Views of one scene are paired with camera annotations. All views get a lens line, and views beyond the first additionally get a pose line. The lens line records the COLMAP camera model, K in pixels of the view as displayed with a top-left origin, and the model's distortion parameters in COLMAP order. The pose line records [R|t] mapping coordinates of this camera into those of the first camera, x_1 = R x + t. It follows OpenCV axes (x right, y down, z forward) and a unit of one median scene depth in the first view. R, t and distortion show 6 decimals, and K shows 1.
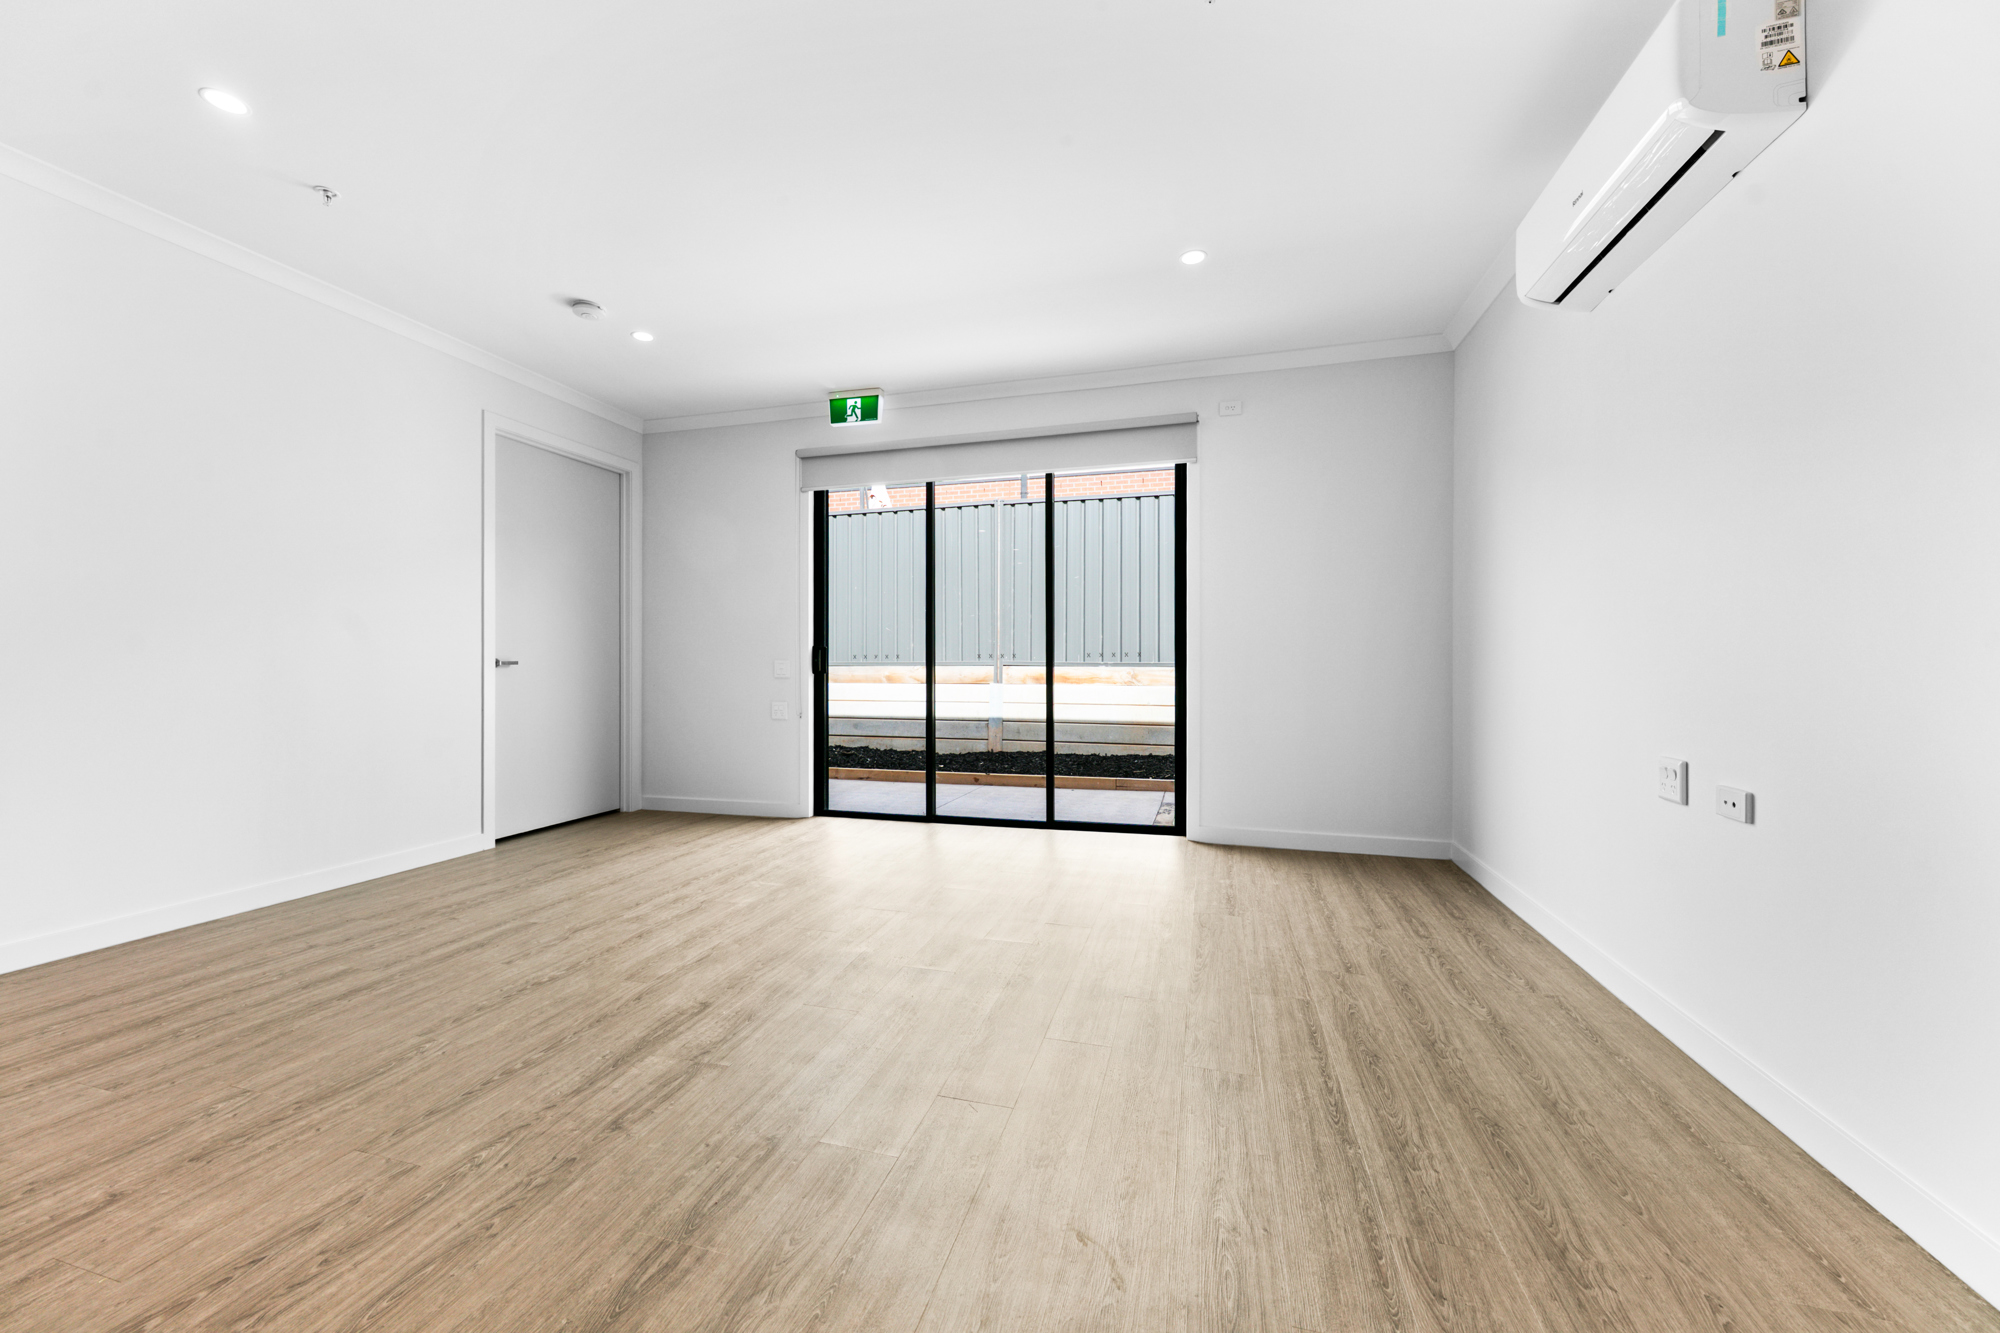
lens RADIAL K [[744.4, 0, 998.4], [0, 744.4, 660.3], [0, 0, 1]] dist [-0.000205, -0.000357]
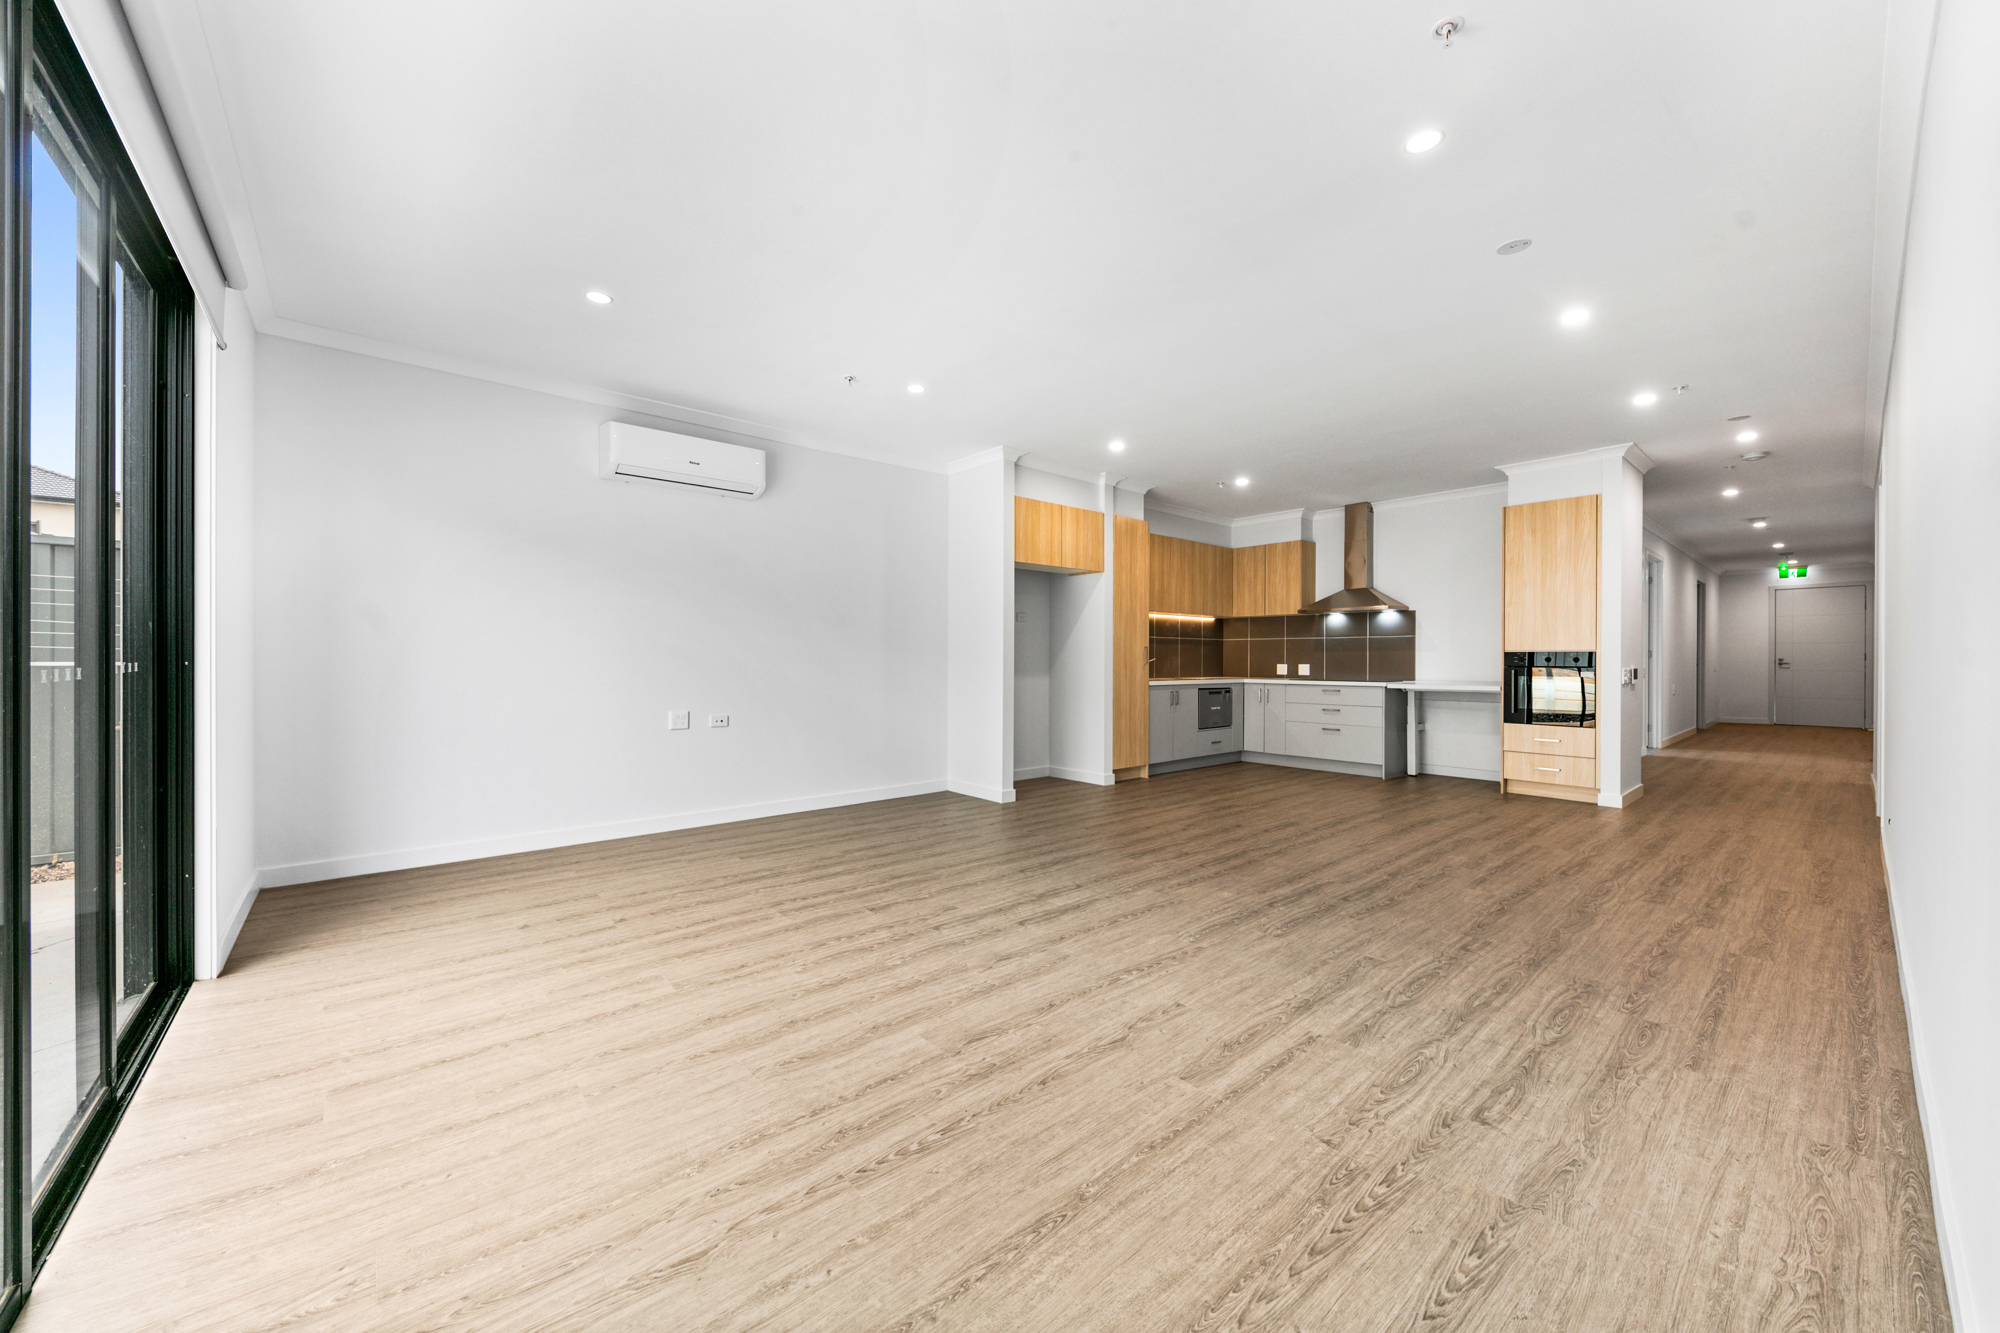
lens RADIAL K [[744.4, 0, 1002.6], [0, 744.4, 662.4], [0, 0, 1]] dist [-0.000205, -0.000357]
pose [[-0.834634, -0.004848, 0.550784, -1.055771], [-0.003247, 0.999987, 0.003882, -0.030177], [-0.550796, 0.001452, -0.834639, 2.036086]]
